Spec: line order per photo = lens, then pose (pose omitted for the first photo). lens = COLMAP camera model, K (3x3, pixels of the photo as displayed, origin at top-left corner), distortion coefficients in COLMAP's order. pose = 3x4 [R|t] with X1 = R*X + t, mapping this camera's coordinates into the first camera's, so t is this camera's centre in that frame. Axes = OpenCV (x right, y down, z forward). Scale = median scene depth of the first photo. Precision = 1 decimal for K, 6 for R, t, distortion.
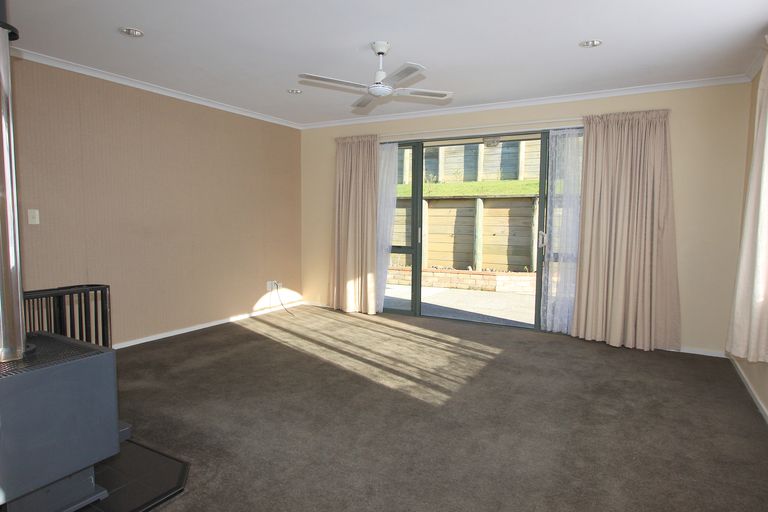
lens RADIAL K [[465.1, 0, 384.1], [0, 465.1, 254.5], [0, 0, 1]] dist [-0.001411, -0.002294]
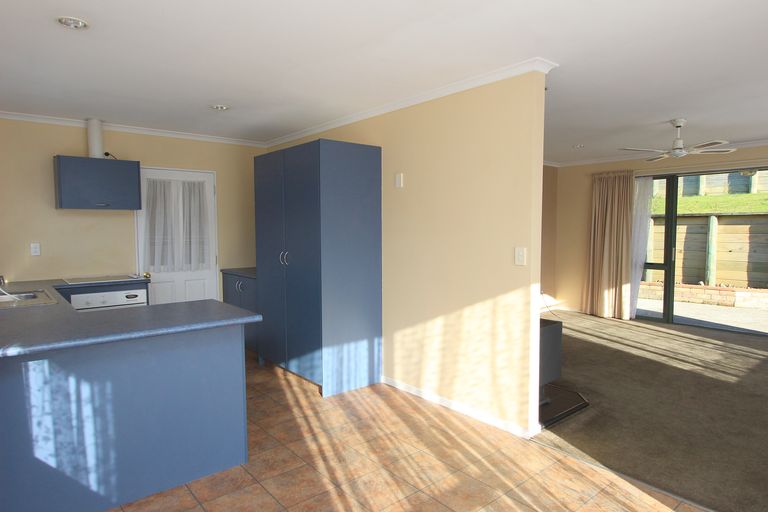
lens RADIAL K [[465.1, 0, 383.9], [0, 465.1, 255.7], [0, 0, 1]] dist [-0.001411, -0.002294]
pose [[0.939421, 0.009160, -0.342642, -0.197350], [-0.015976, 0.999727, -0.017075, -0.004784], [0.342392, 0.021515, 0.939311, -0.332379]]
